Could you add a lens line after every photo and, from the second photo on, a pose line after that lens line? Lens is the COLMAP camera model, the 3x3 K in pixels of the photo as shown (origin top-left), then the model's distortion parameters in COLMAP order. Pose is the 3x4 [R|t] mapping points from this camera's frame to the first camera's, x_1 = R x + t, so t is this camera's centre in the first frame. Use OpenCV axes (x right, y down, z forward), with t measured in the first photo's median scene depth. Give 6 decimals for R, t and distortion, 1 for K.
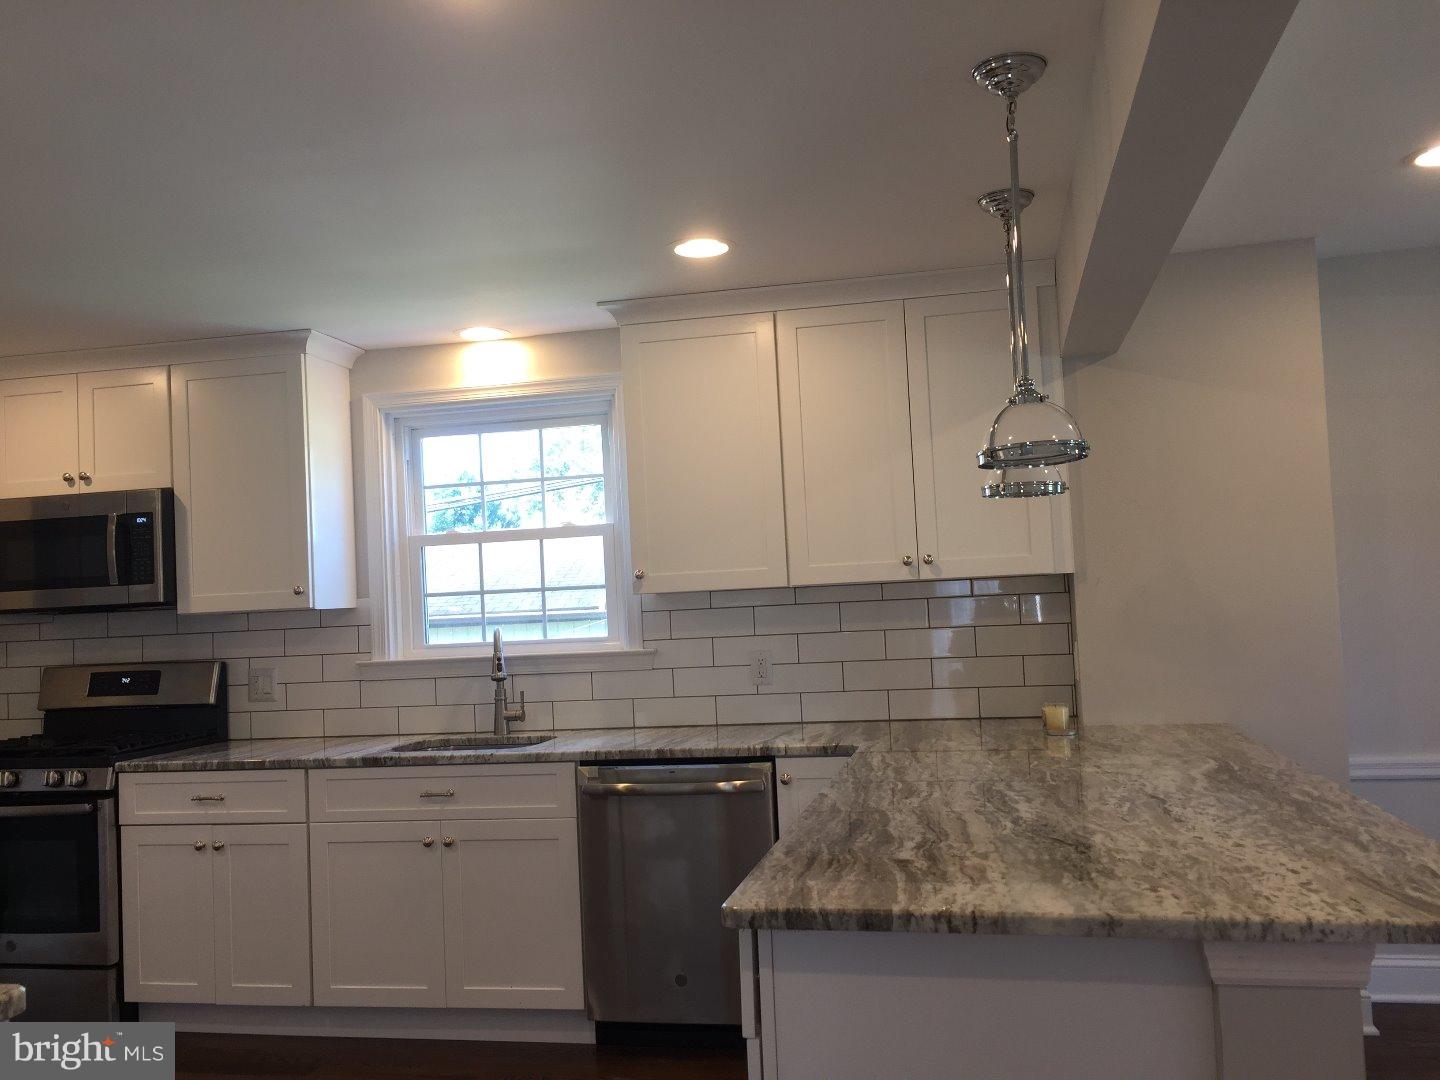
lens RADIAL K [[1236.4, 0, 719.4], [0, 1236.4, 542.7], [0, 0, 1]] dist [0.061102, -0.058680]
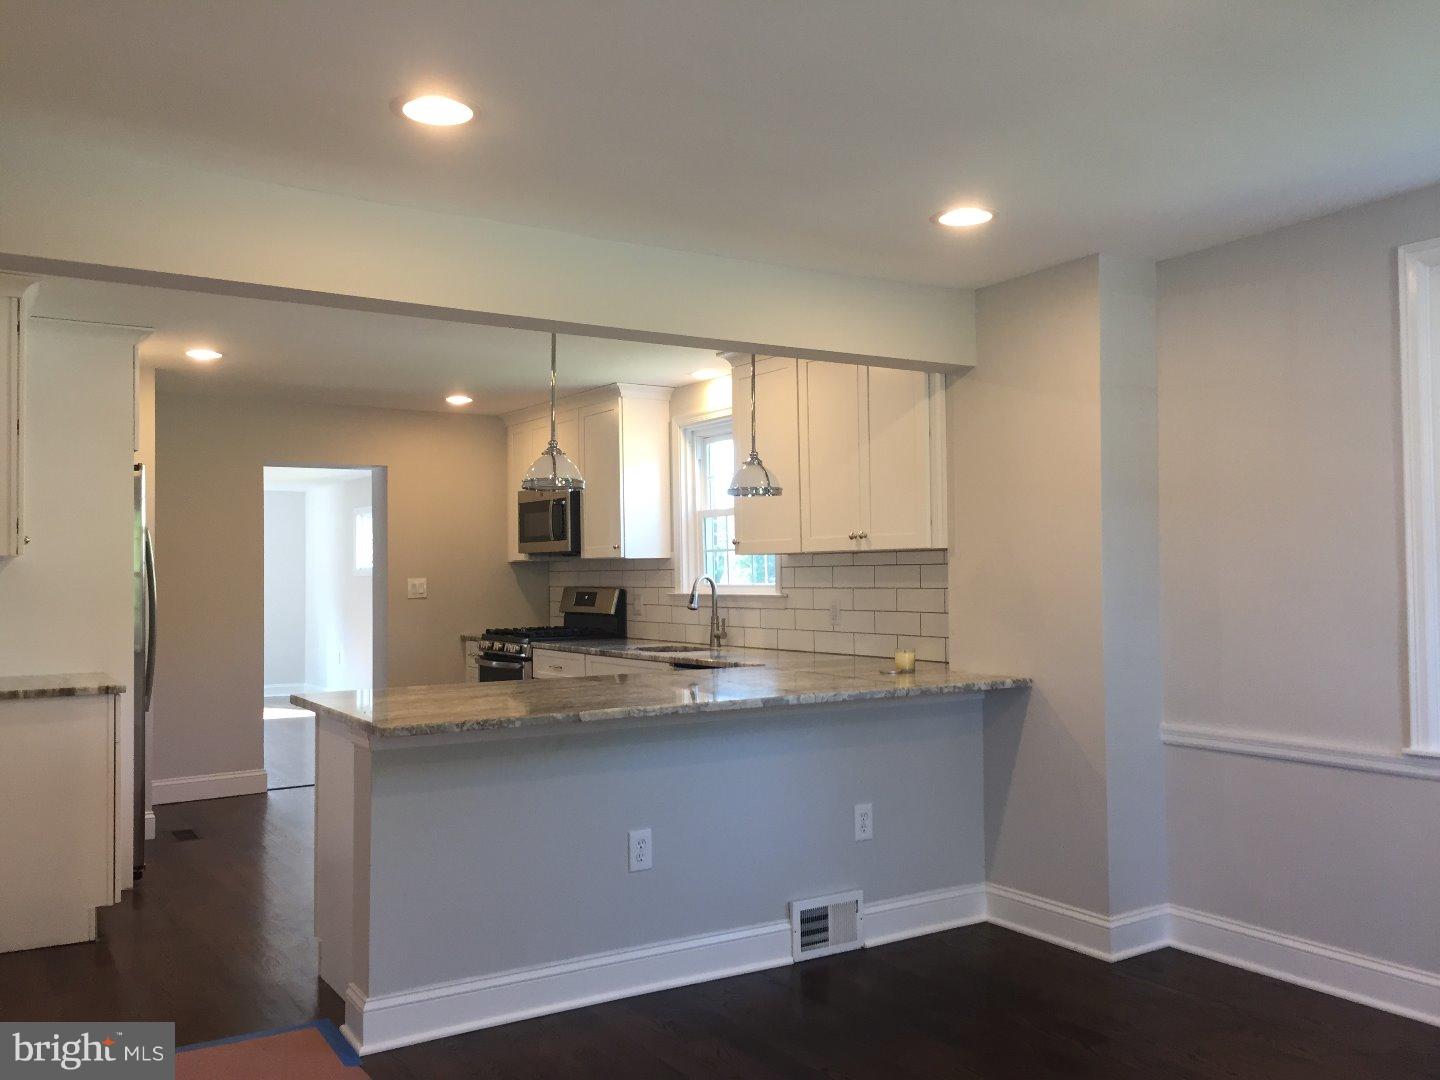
lens RADIAL K [[1236.4, 0, 715.7], [0, 1236.4, 540.6], [0, 0, 1]] dist [0.061102, -0.058680]
pose [[0.694734, 0.019127, -0.719013, 0.874598], [0.015463, 0.999018, 0.041518, -0.032351], [0.719101, -0.039962, 0.693756, -0.014046]]
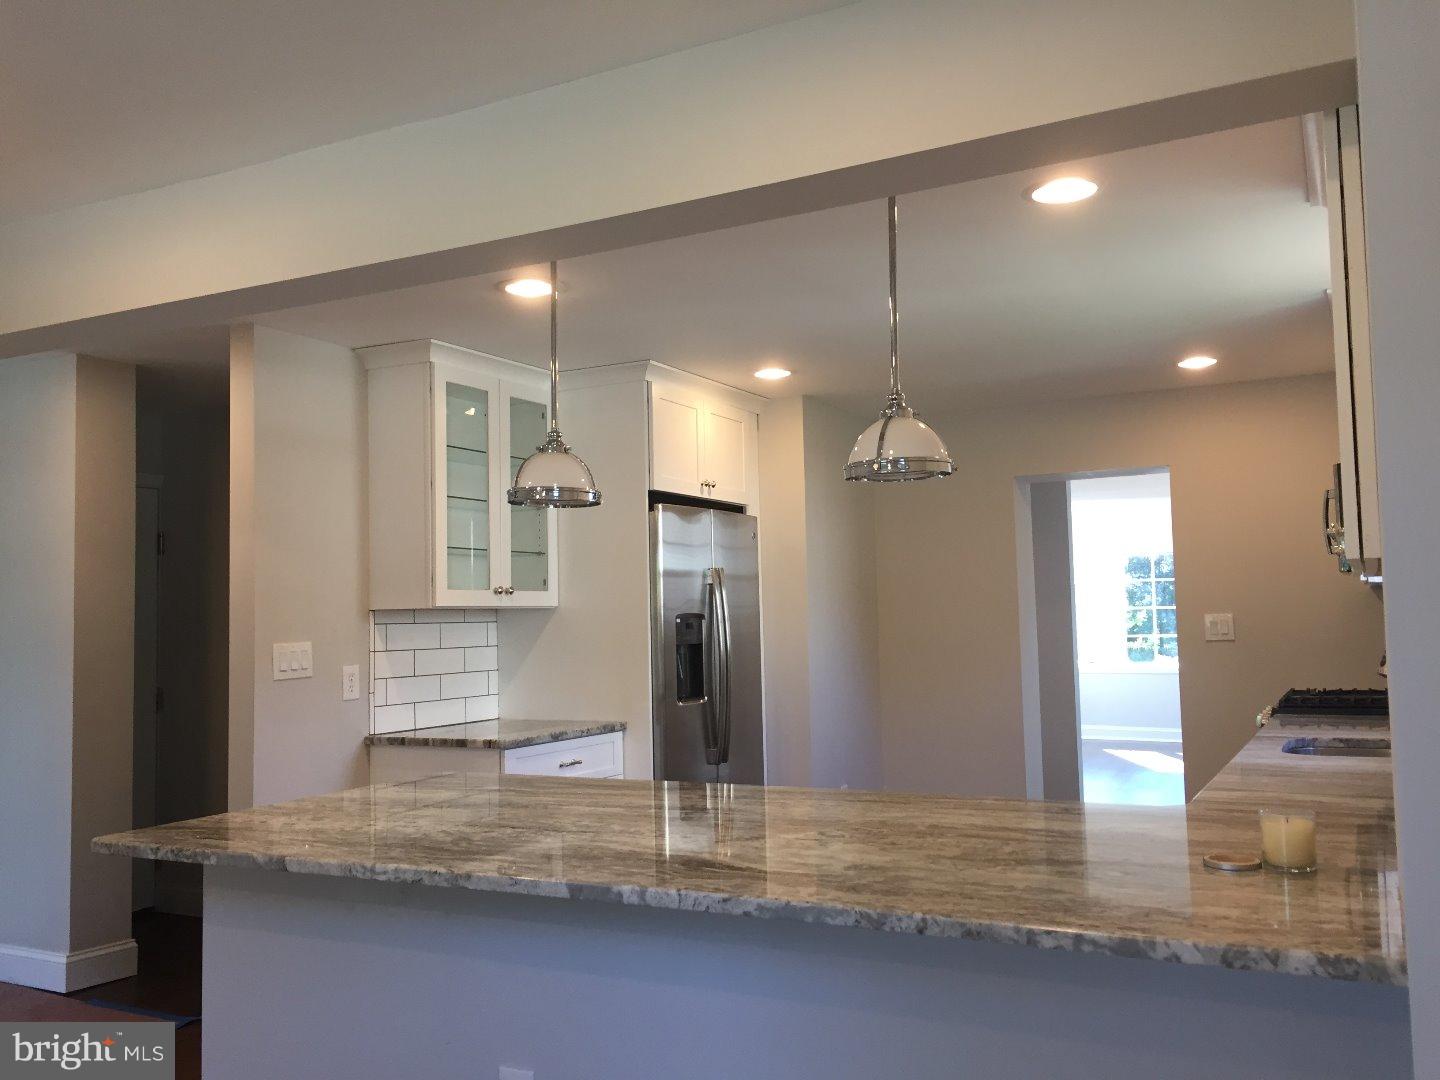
lens RADIAL K [[1236.4, 0, 720.0], [0, 1236.4, 541.5], [0, 0, 1]] dist [0.061102, -0.058680]
pose [[-0.276705, -0.006649, -0.960932, 0.548072], [0.086115, 0.995781, -0.031688, 0.045987], [0.957089, -0.091519, -0.274965, 1.439395]]
